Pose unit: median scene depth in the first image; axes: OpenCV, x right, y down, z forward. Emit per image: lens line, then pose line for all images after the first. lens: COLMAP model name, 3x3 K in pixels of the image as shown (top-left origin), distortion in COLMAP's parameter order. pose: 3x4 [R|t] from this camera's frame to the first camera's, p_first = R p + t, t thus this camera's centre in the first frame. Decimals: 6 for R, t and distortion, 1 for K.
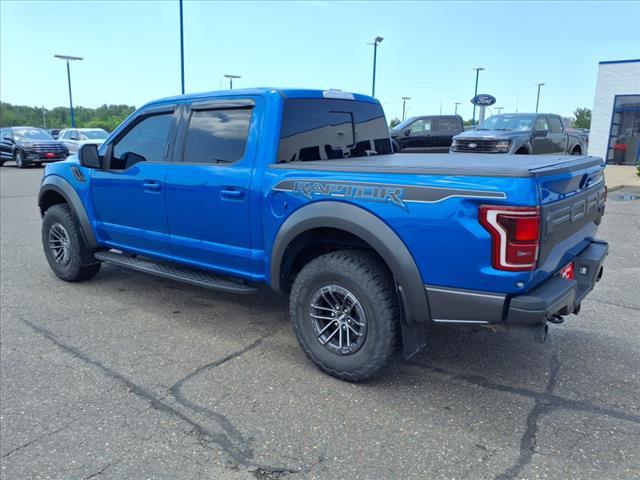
lens RADIAL K [[522.2, 0, 320.0], [0, 522.2, 240.0], [0, 0, 1]] dist [0.068325, -0.121546]
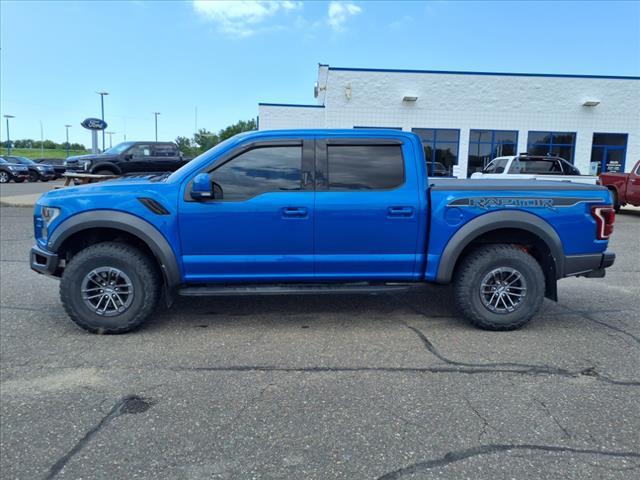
lens RADIAL K [[522.2, 0, 320.0], [0, 522.2, 240.0], [0, 0, 1]] dist [0.068325, -0.121546]
pose [[0.722509, -0.089835, 0.685500, -1.311127], [0.120519, 0.992706, 0.003069, -0.054198], [-0.680776, 0.080398, 0.728066, 0.247650]]
